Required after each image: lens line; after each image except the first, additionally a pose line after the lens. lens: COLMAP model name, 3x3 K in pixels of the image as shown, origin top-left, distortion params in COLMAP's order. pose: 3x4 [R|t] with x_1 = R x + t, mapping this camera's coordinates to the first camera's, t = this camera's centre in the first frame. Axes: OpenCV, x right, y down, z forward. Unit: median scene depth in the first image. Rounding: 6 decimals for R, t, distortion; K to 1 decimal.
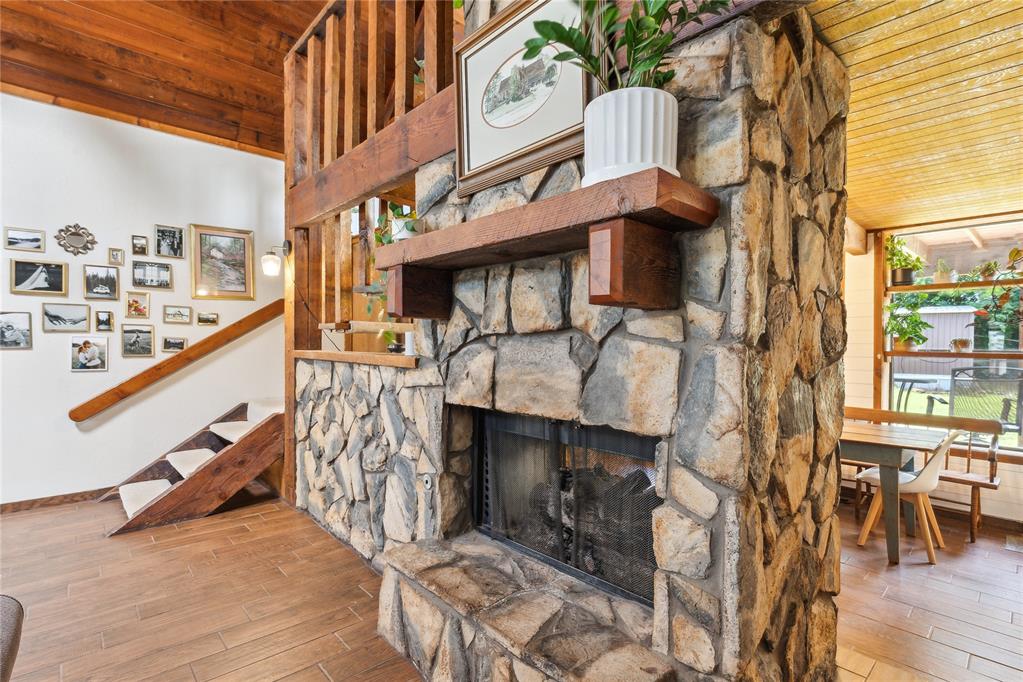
lens RADIAL K [[488.5, 0, 513.0], [0, 488.5, 344.6], [0, 0, 1]] dist [-0.002562, -0.000592]
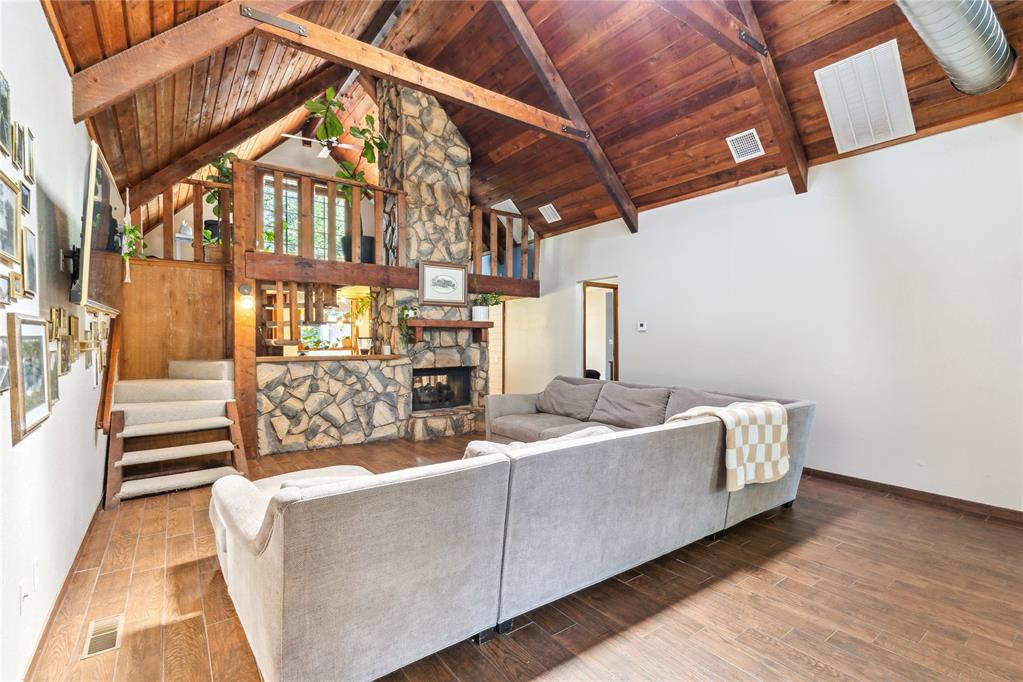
lens RADIAL K [[461.3, 0, 510.6], [0, 461.3, 343.1], [0, 0, 1]] dist [0.004054, -0.001702]
pose [[0.110407, -0.012232, 0.993811, -3.377925], [0.002271, 0.999925, 0.012055, -0.090405], [-0.993884, 0.000926, 0.110427, 0.049472]]
